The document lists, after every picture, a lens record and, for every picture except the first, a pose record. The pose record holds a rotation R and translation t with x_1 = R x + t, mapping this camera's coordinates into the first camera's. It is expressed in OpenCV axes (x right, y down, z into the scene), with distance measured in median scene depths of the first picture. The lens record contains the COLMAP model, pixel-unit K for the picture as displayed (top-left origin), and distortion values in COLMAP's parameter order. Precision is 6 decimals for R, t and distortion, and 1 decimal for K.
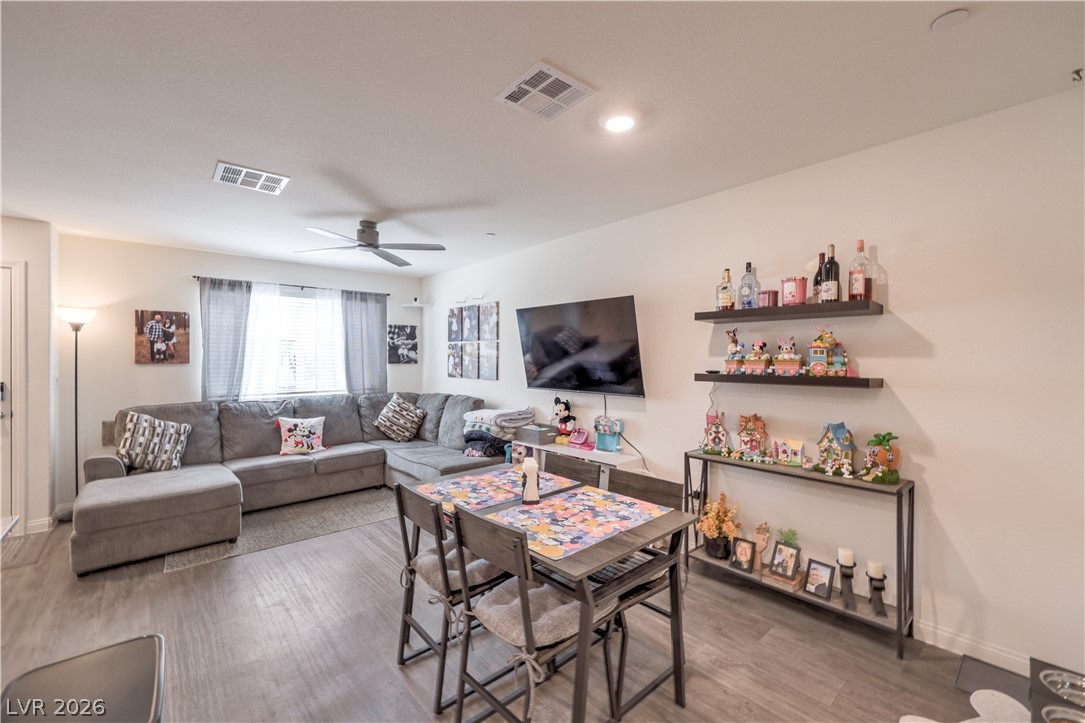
lens RADIAL K [[452.7, 0, 539.2], [0, 452.7, 358.7], [0, 0, 1]] dist [-0.000702, 0.000099]
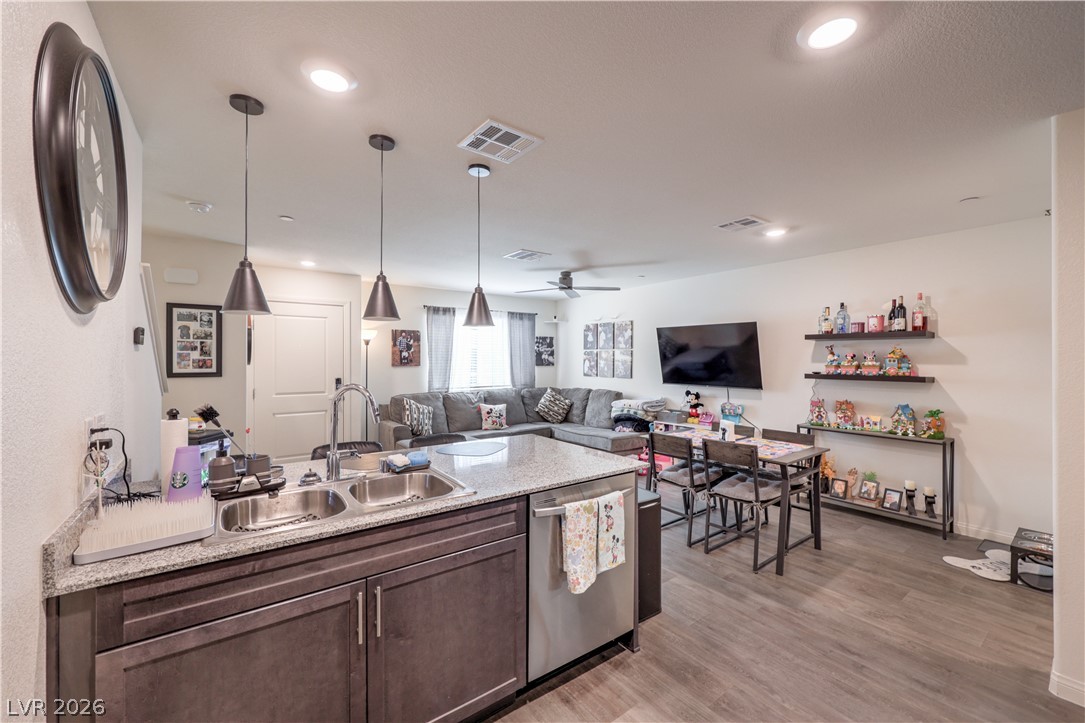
lens RADIAL K [[438.4, 0, 540.0], [0, 438.4, 360.3], [0, 0, 1]] dist [-0.000446, 0.000022]
pose [[0.996350, 0.000608, -0.085365, -0.280791], [-0.000424, 0.999998, 0.002169, -0.010521], [0.085366, -0.002125, 0.996347, -0.374368]]
